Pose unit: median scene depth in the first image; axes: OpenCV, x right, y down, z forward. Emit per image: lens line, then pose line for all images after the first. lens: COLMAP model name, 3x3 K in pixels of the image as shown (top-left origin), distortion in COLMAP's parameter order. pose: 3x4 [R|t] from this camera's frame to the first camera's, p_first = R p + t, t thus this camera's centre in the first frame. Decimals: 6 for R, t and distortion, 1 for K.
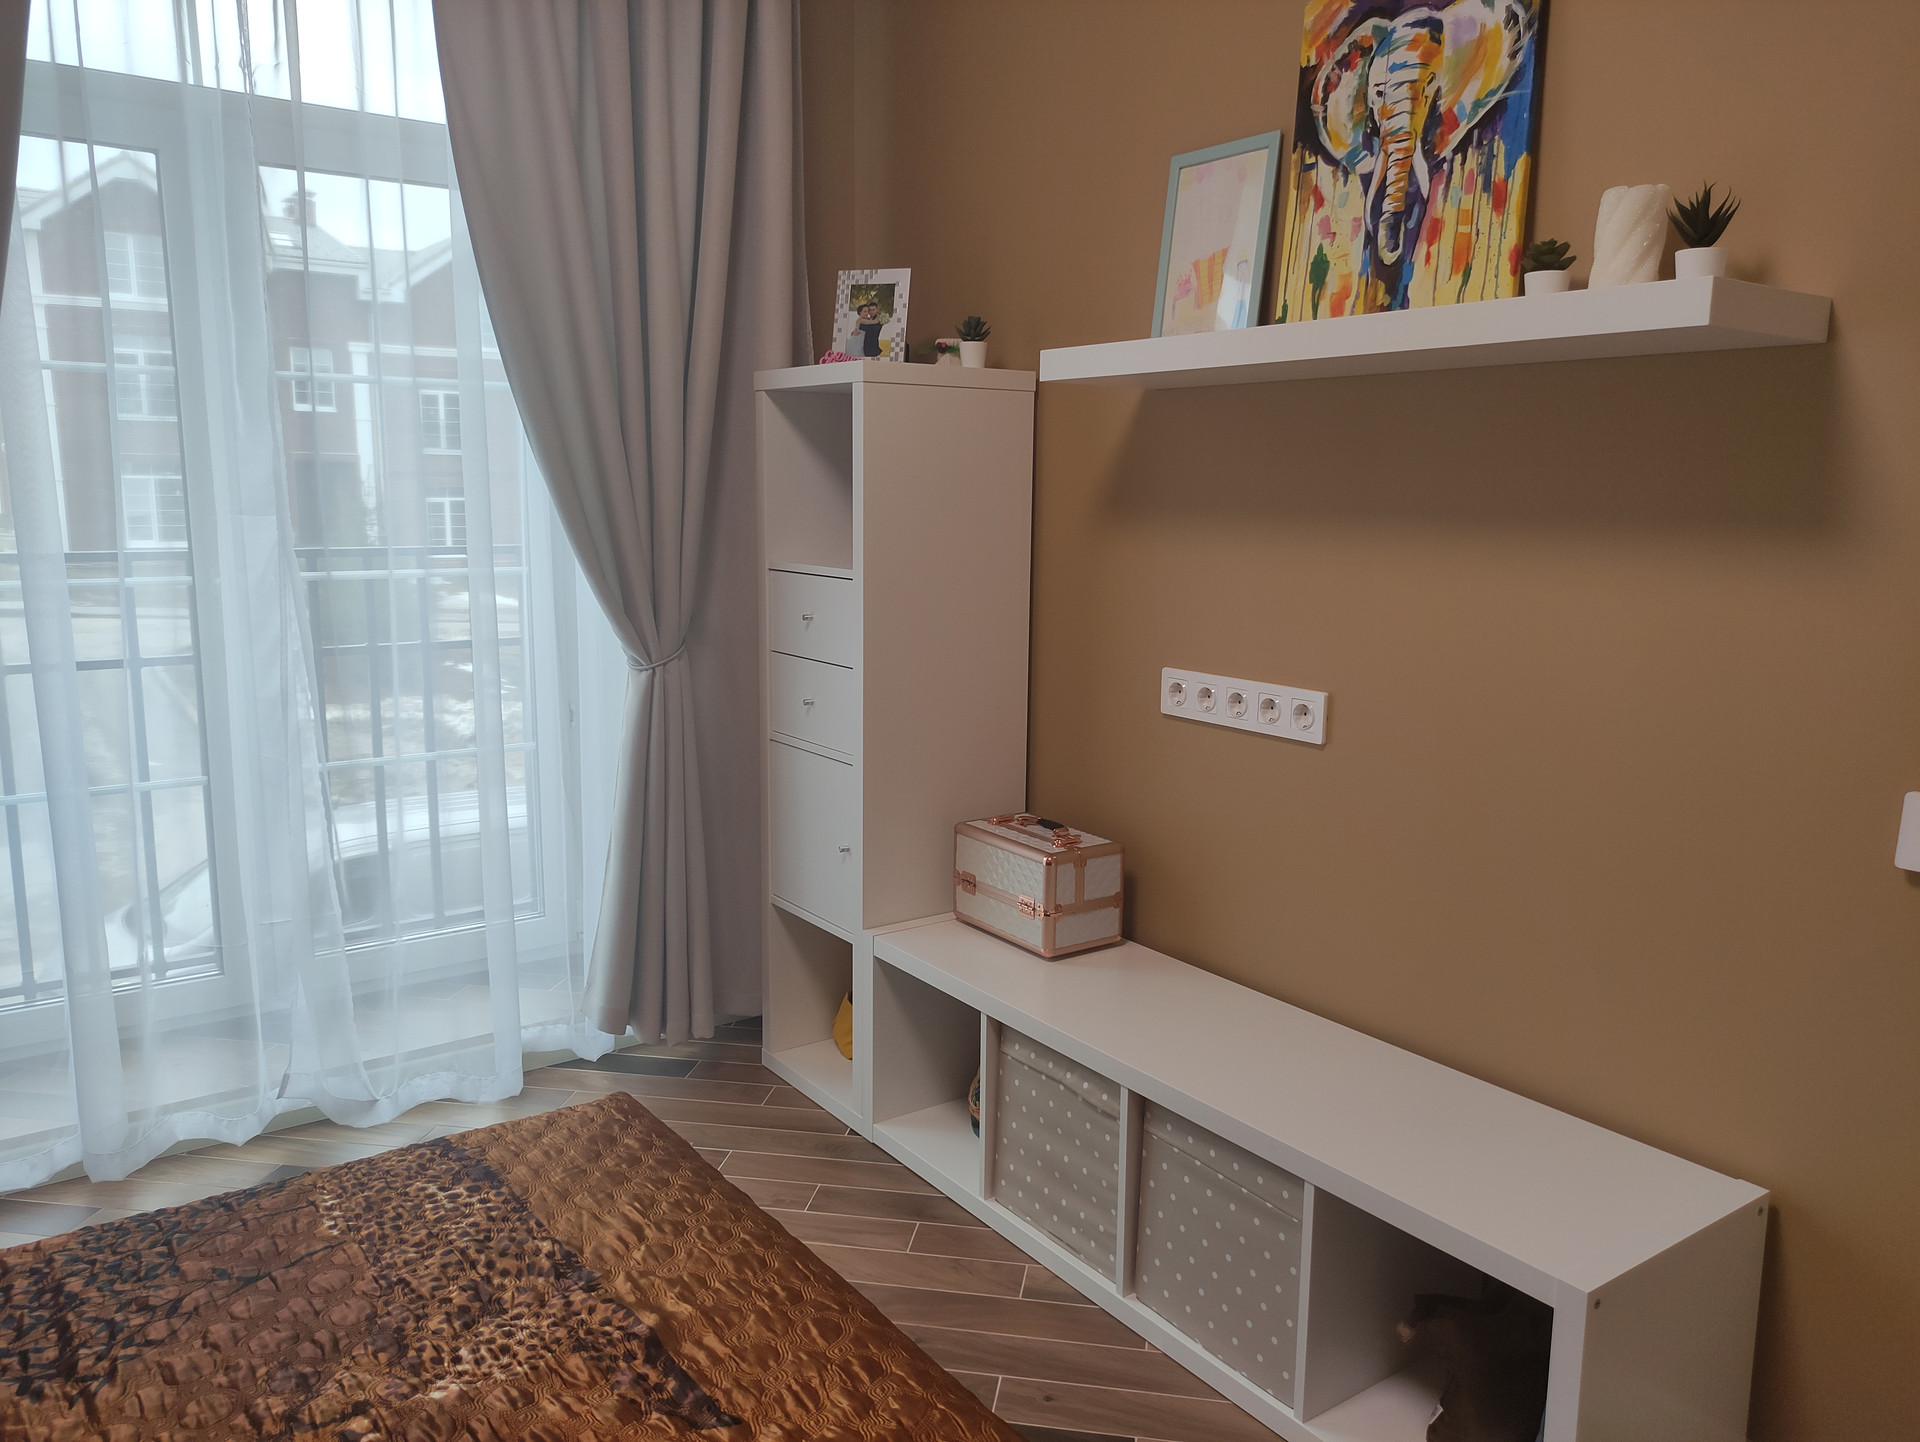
lens RADIAL K [[1433.4, 0, 949.6], [0, 1433.4, 729.8], [0, 0, 1]] dist [0.044418, -0.032564]
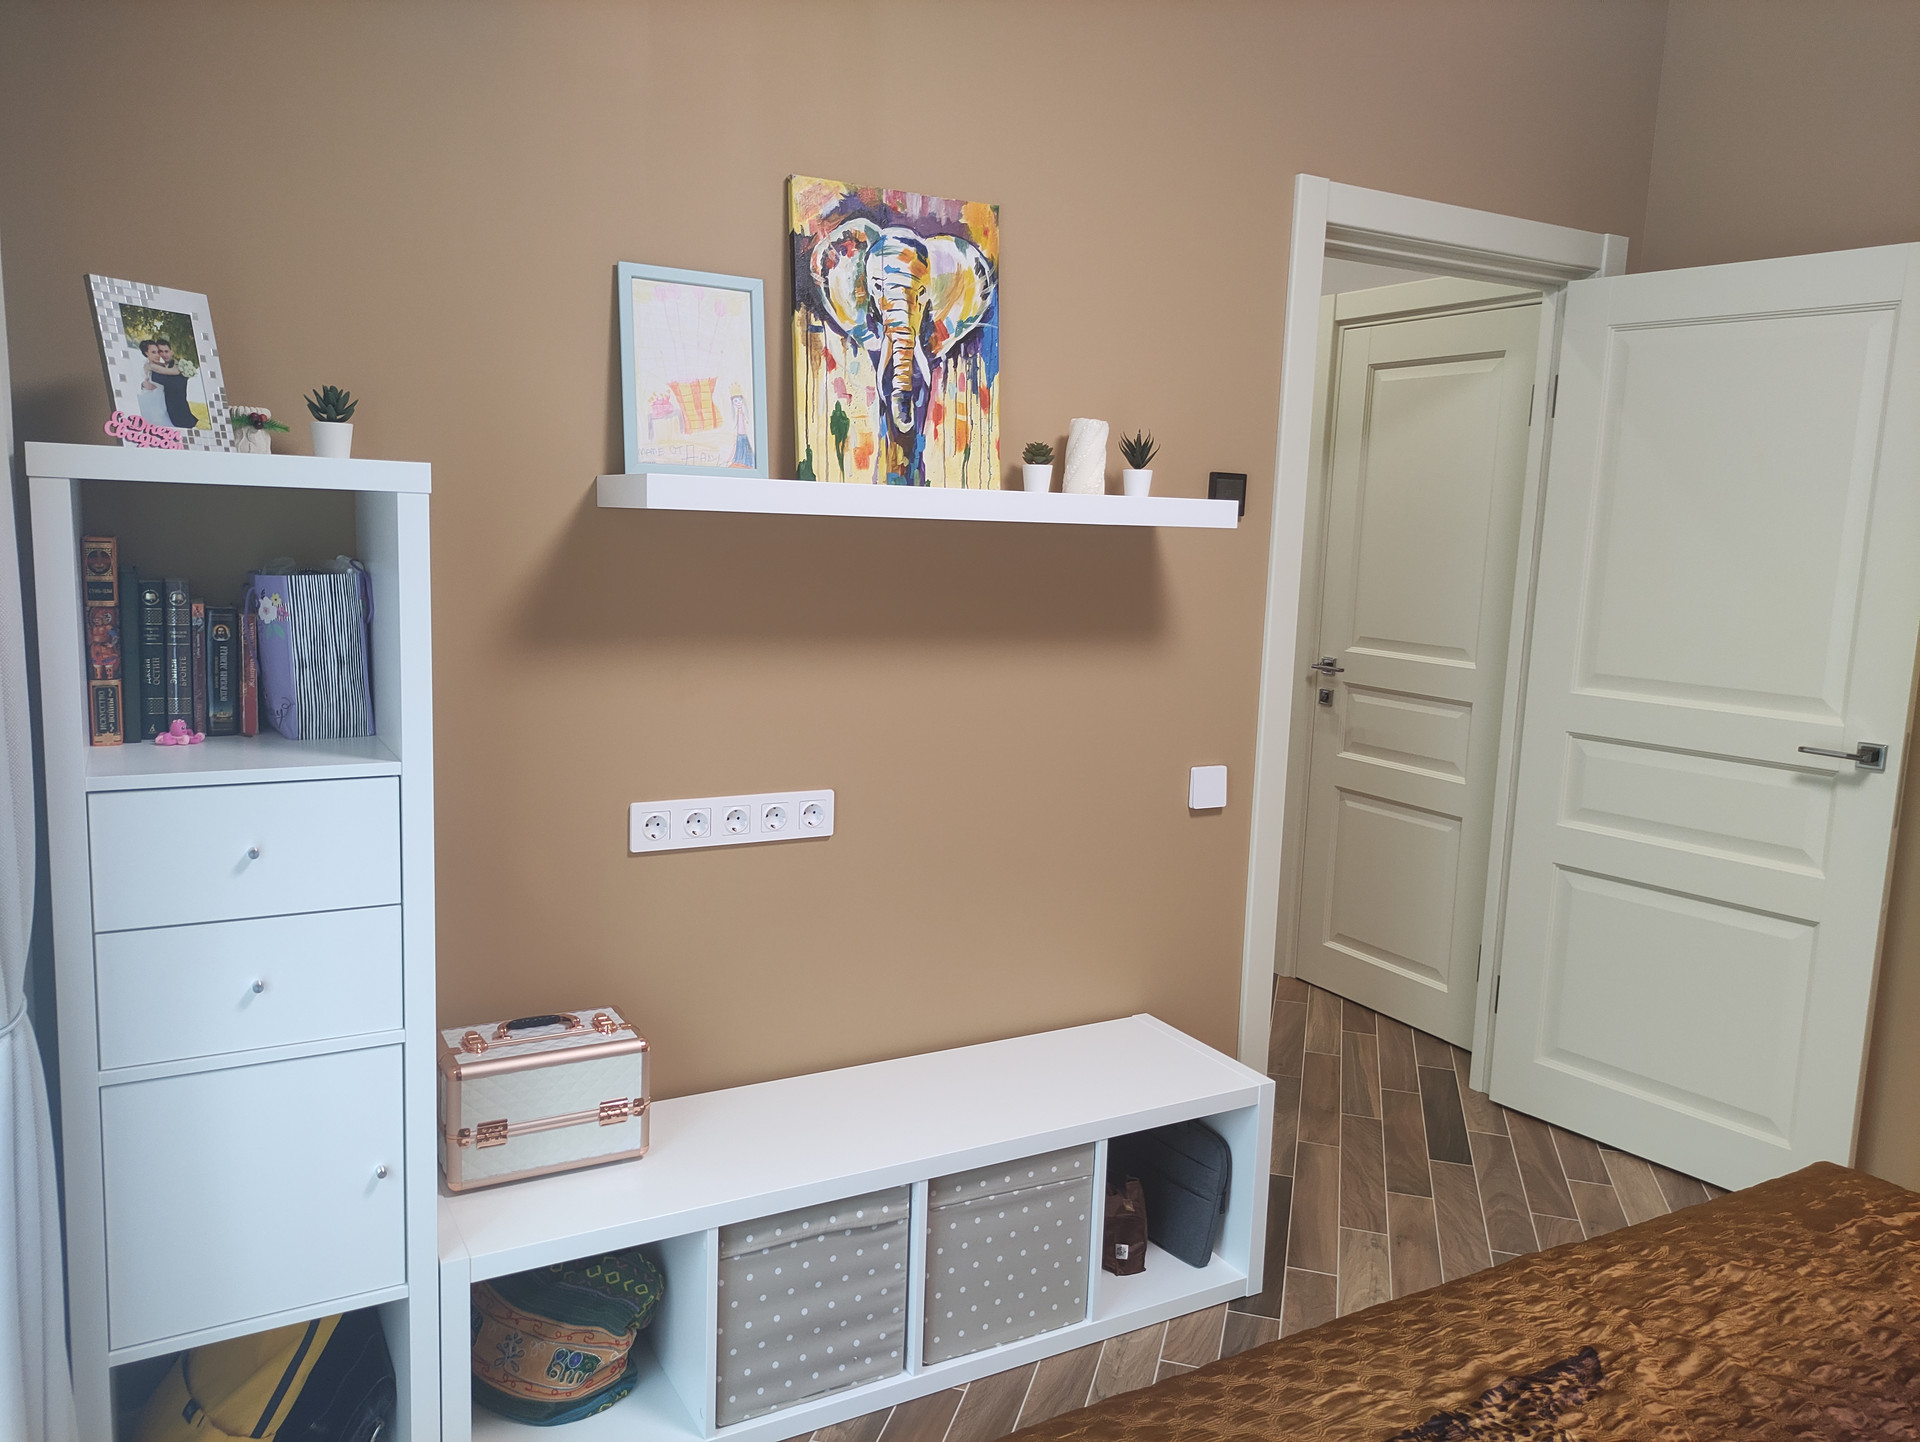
lens RADIAL K [[1433.4, 0, 957.3], [0, 1433.4, 730.3], [0, 0, 1]] dist [0.044418, -0.032564]
pose [[0.091348, -0.155944, 0.983533, -0.910267], [0.134932, 0.980492, 0.142930, -0.240144], [-0.986635, 0.119654, 0.110608, 0.841752]]
